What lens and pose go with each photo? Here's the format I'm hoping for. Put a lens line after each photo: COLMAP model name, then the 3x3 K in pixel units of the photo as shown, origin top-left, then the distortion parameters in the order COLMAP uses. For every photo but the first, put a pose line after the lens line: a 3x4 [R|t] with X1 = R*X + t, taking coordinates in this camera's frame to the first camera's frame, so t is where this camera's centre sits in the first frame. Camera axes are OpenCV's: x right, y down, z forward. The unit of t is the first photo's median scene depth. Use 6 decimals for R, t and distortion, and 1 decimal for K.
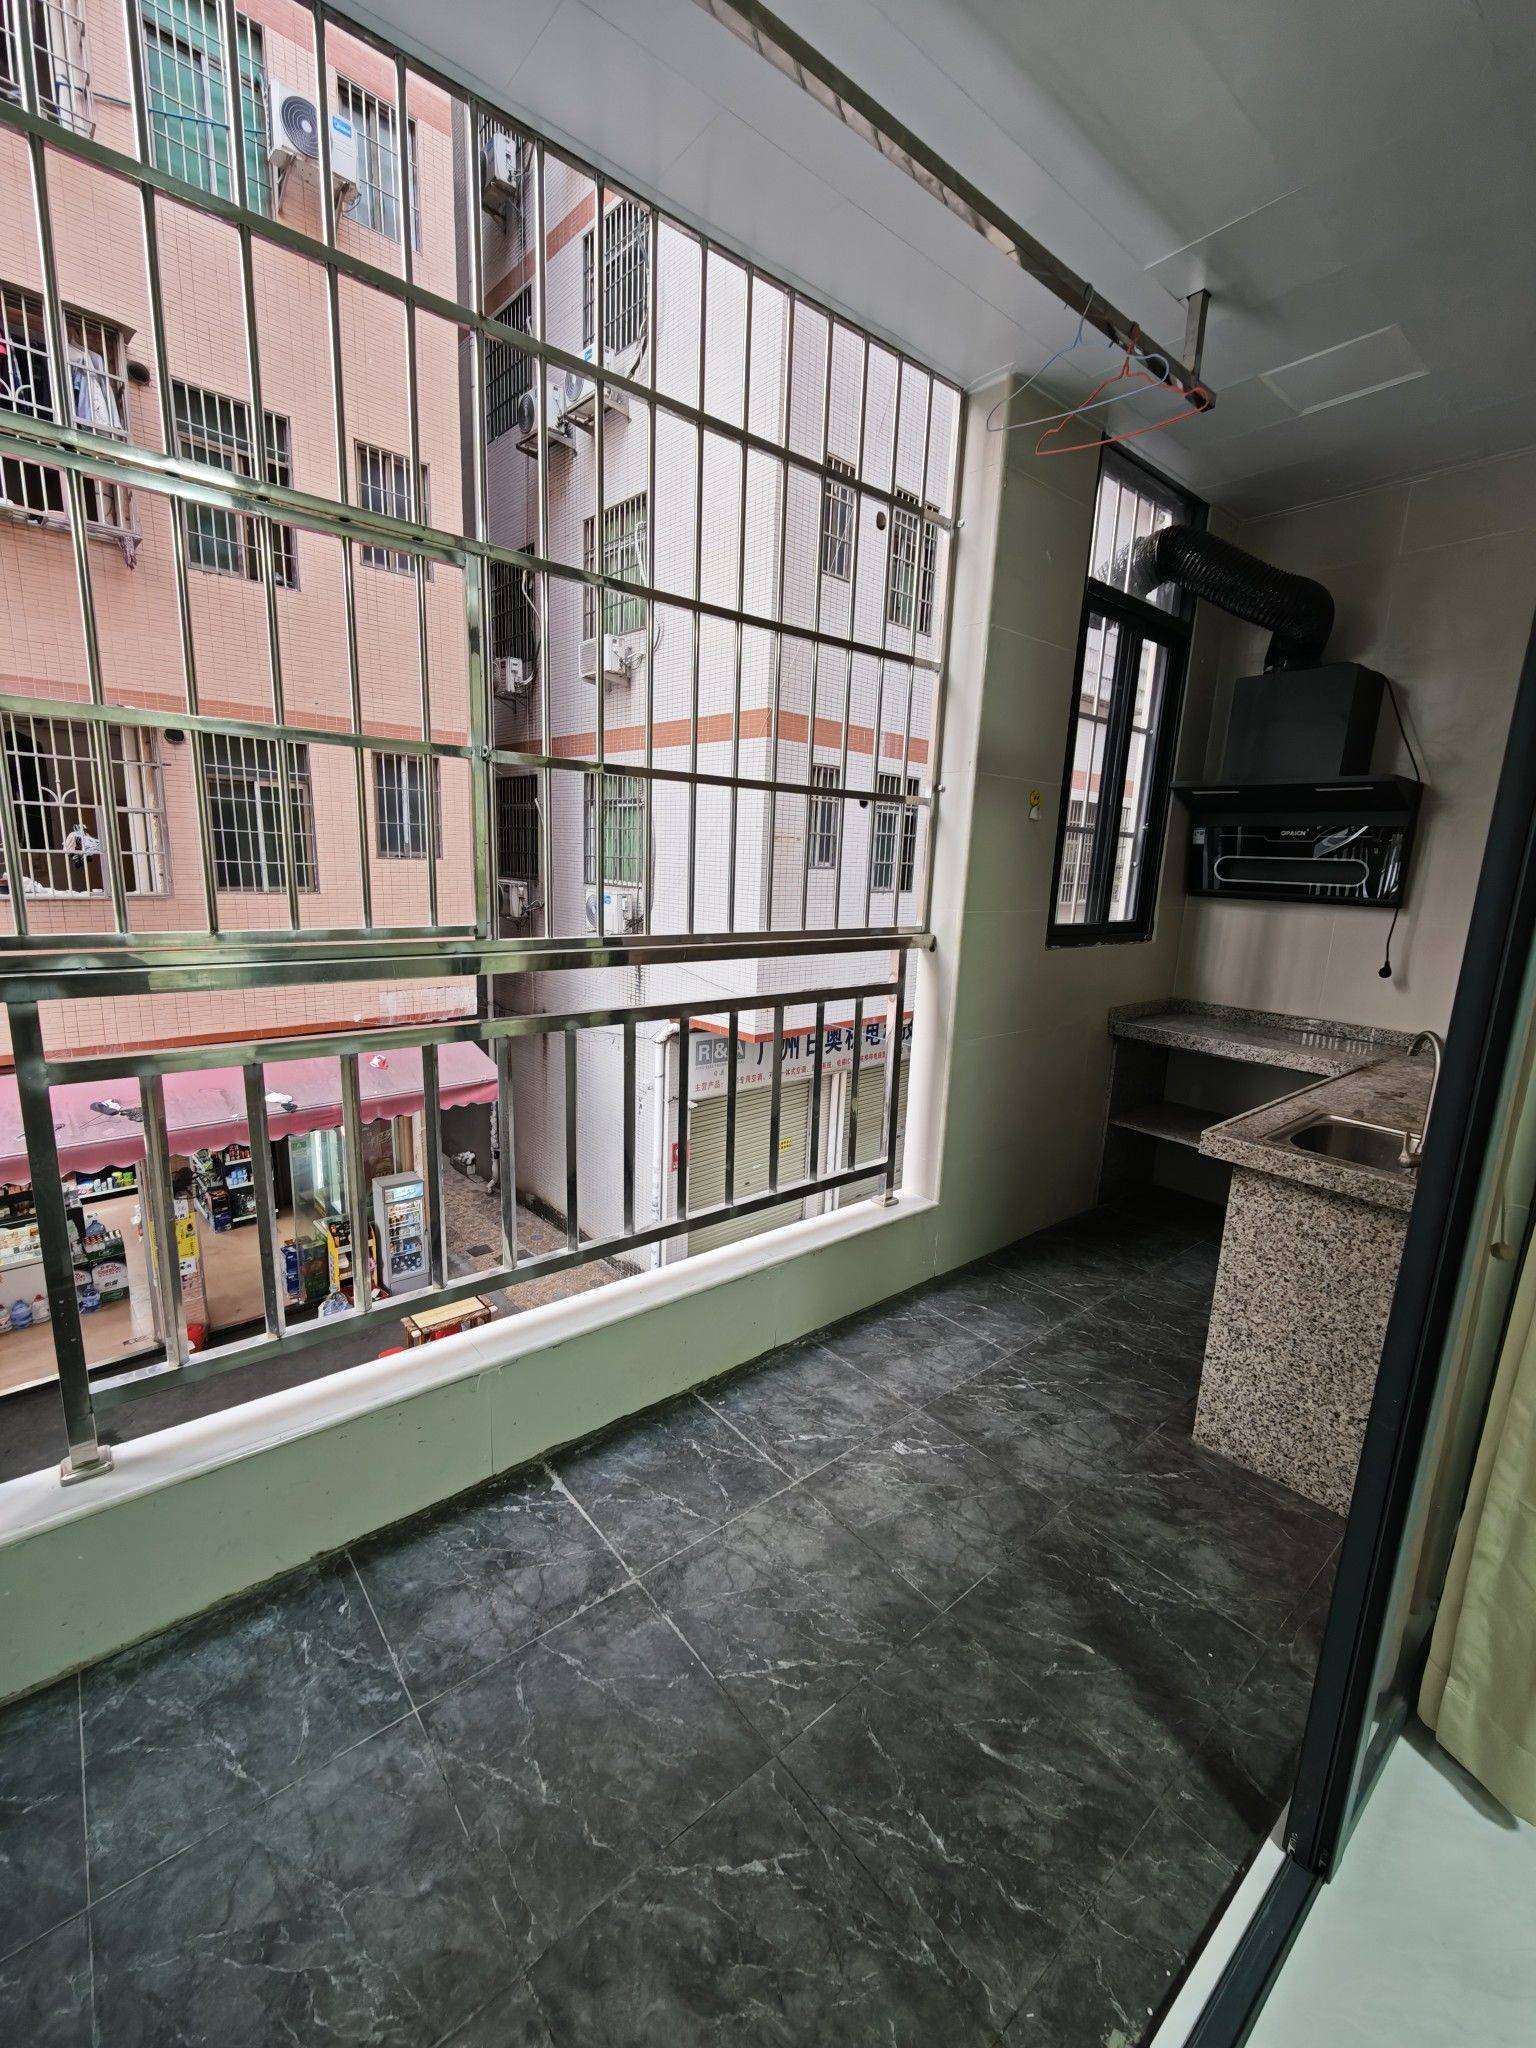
lens RADIAL K [[849.8, 0, 734.6], [0, 849.8, 1030.7], [0, 0, 1]] dist [-0.001481, -0.000163]
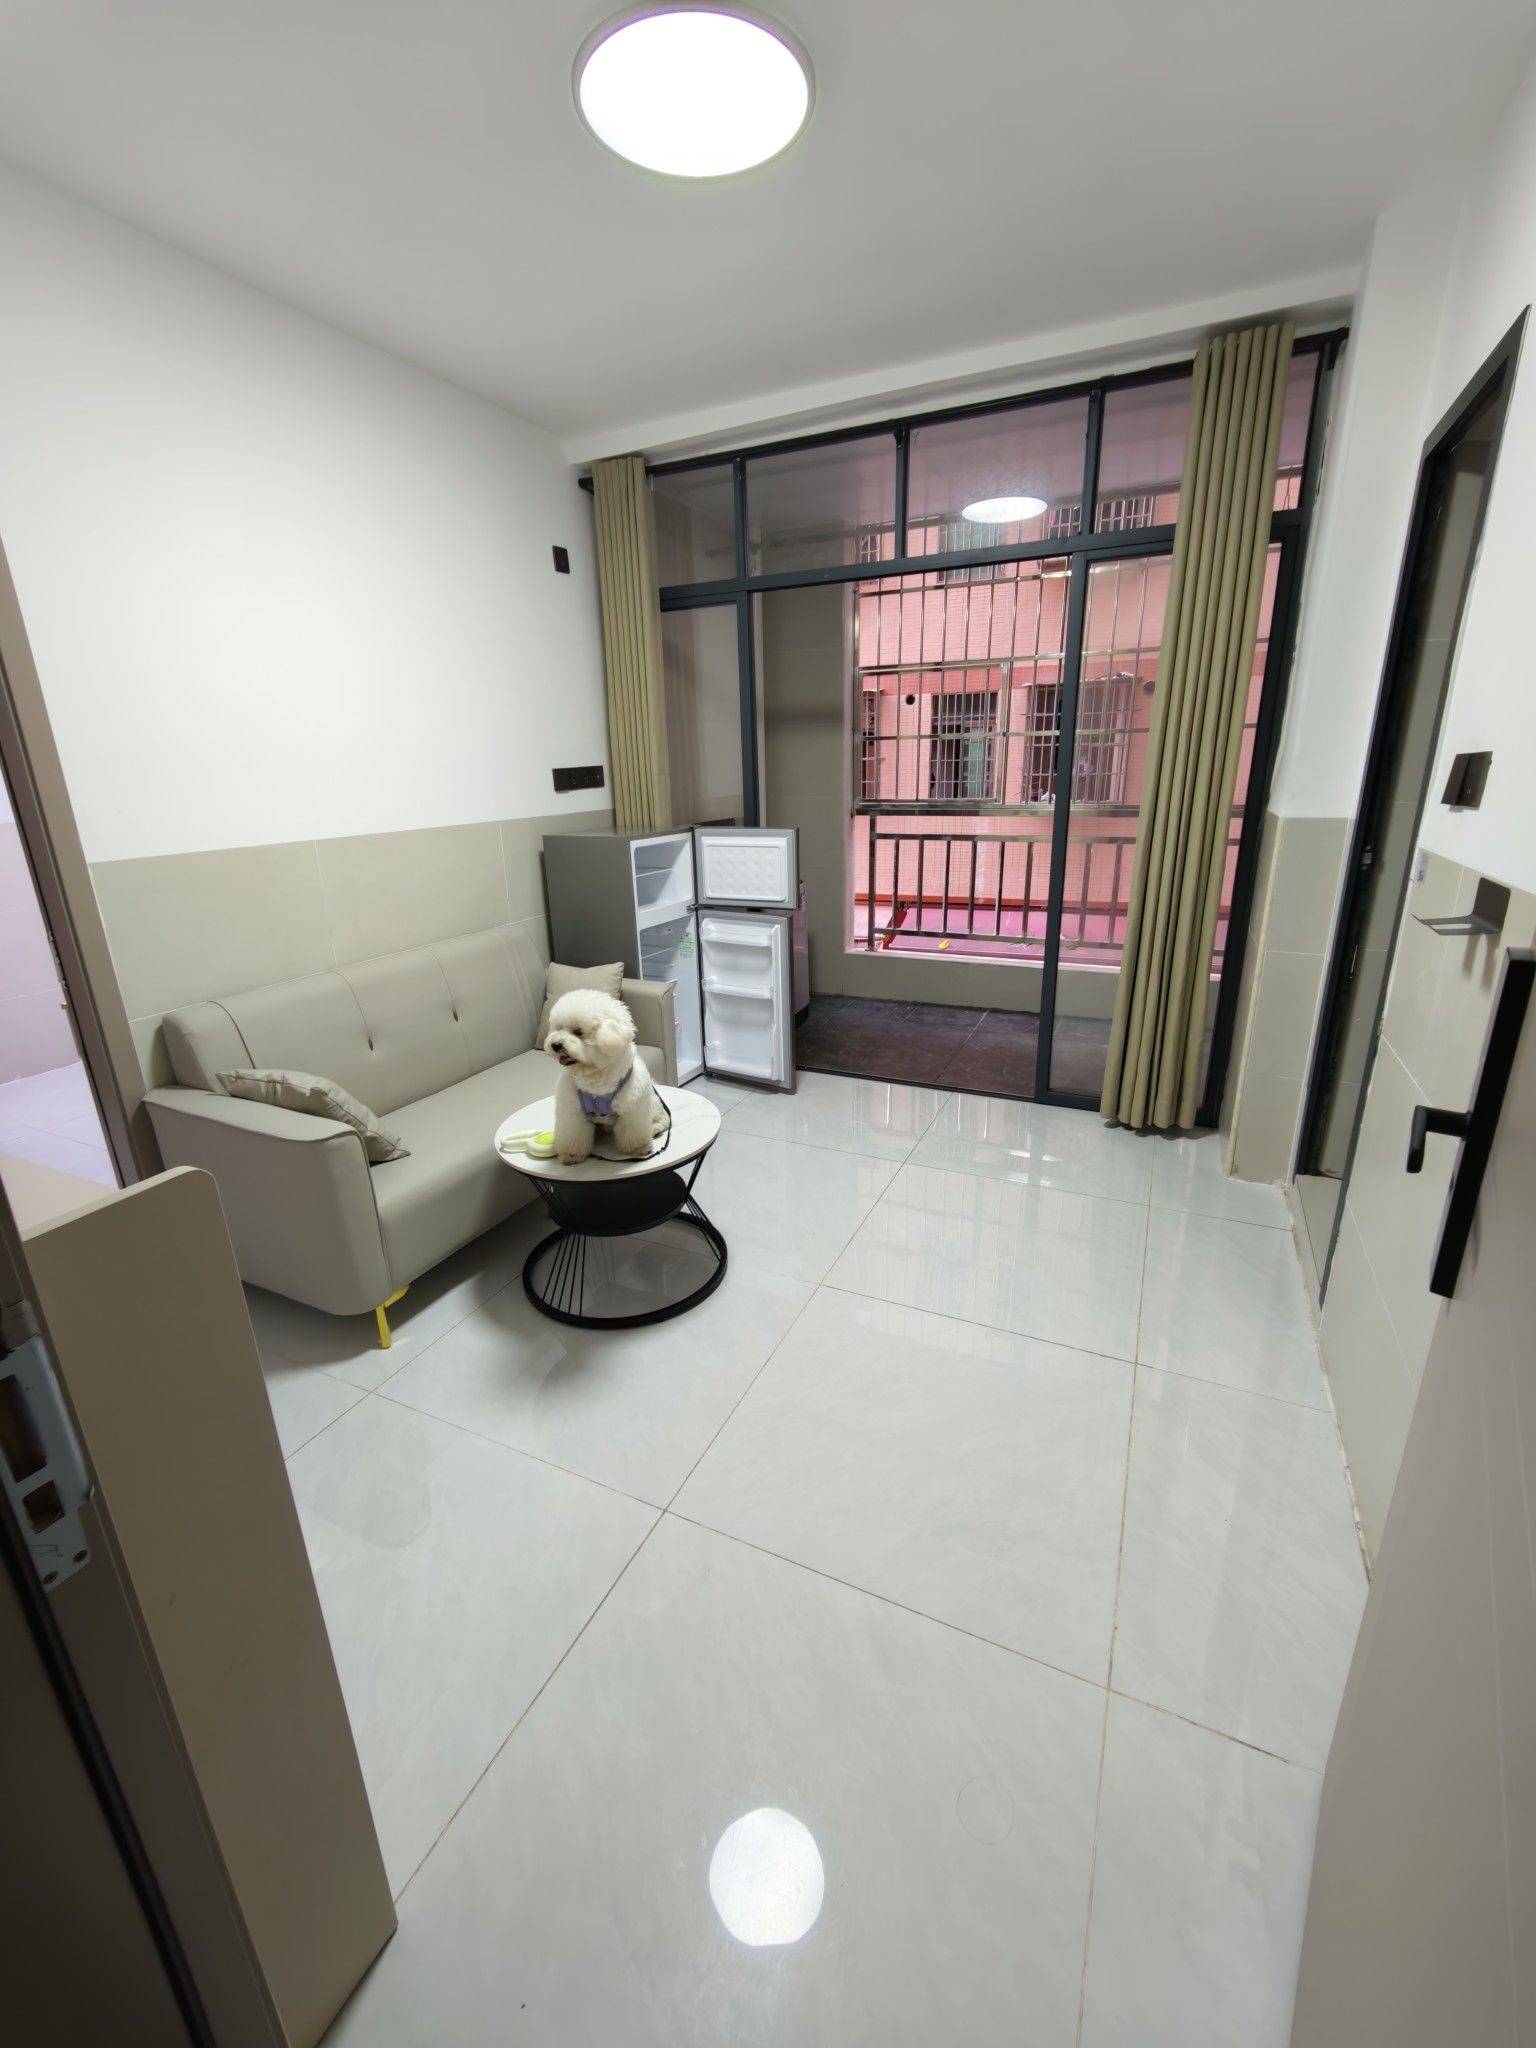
lens RADIAL K [[834.0, 0, 768.0], [0, 834.0, 1024.0], [0, 0, 1]] dist [-0.019470, -0.000043]
pose [[0.432650, 0.230917, -0.871488, 2.806873], [-0.144270, 0.971918, 0.185905, 0.266554], [0.889944, 0.045298, 0.453815, -1.274016]]
